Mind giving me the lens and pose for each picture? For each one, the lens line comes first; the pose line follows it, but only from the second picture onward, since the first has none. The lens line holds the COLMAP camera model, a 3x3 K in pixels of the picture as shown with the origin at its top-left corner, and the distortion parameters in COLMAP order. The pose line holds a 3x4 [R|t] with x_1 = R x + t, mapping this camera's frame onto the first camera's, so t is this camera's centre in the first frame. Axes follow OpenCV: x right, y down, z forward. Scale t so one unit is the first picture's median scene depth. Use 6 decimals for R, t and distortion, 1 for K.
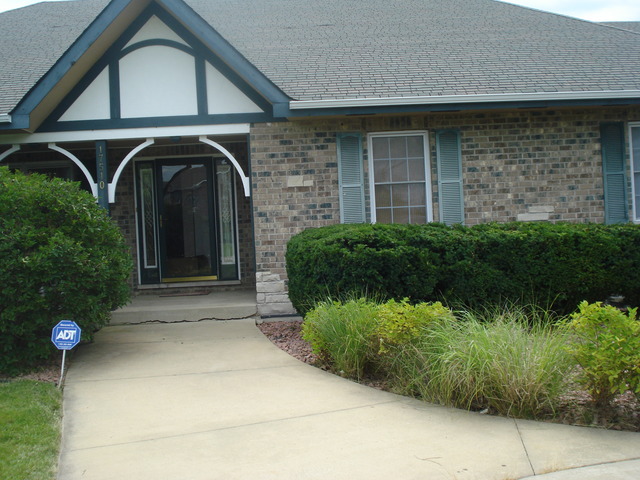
lens RADIAL K [[742.1, 0, 325.1], [0, 742.1, 234.5], [0, 0, 1]] dist [-0.081659, 0.000000]
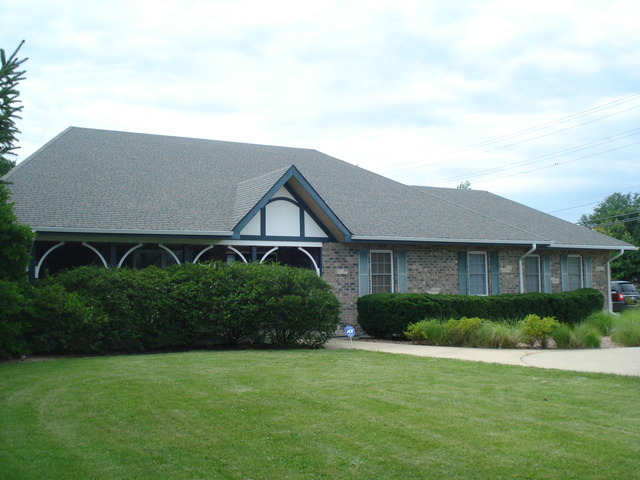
lens RADIAL K [[742.1, 0, 320.1], [0, 742.1, 240.1], [0, 0, 1]] dist [-0.081659, 0.000000]
pose [[0.888473, 0.066311, 0.454113, -1.041348], [-0.025399, 0.995094, -0.095614, 0.040753], [-0.458225, 0.073416, 0.885799, -0.823492]]
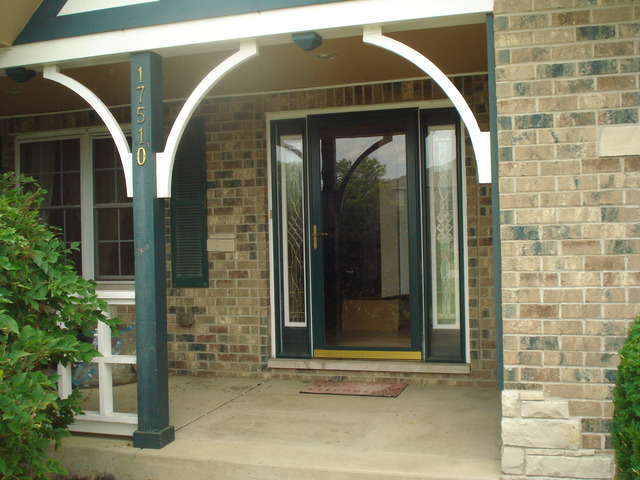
lens RADIAL K [[742.1, 0, 321.7], [0, 742.1, 239.0], [0, 0, 1]] dist [-0.081659, 0.000000]
pose [[0.943256, 0.024719, -0.331146, -0.058627], [-0.024586, 0.999687, 0.004592, -0.023162], [0.331156, 0.003810, 0.943568, 0.624616]]
